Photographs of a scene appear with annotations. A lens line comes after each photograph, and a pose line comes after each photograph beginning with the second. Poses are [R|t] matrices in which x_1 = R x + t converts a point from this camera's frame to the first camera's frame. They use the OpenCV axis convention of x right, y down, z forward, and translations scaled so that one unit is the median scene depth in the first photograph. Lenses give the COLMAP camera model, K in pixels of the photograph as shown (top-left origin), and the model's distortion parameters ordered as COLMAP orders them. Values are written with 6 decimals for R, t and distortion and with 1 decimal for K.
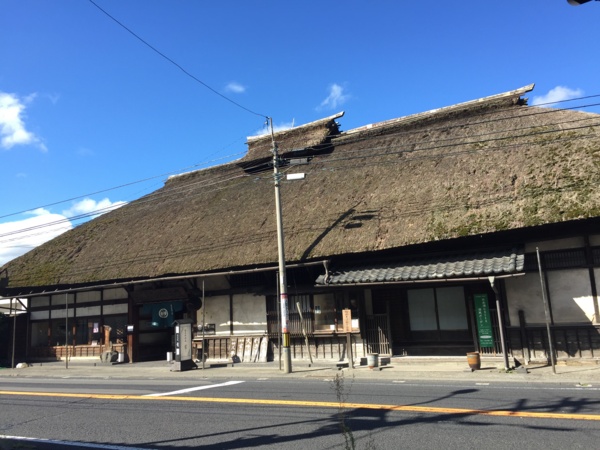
lens RADIAL K [[506.6, 0, 300.0], [0, 506.6, 225.0], [0, 0, 1]] dist [0.102580, -0.194611]
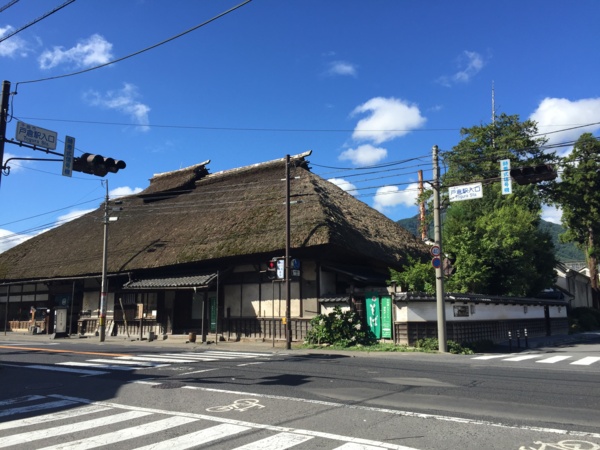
lens RADIAL K [[506.6, 0, 300.0], [0, 506.6, 225.0], [0, 0, 1]] dist [0.102580, -0.194611]
pose [[0.993224, 0.021947, -0.114124, 0.655153], [-0.020235, 0.999665, 0.016137, -0.099612], [0.114440, -0.013719, 0.993335, -0.451127]]
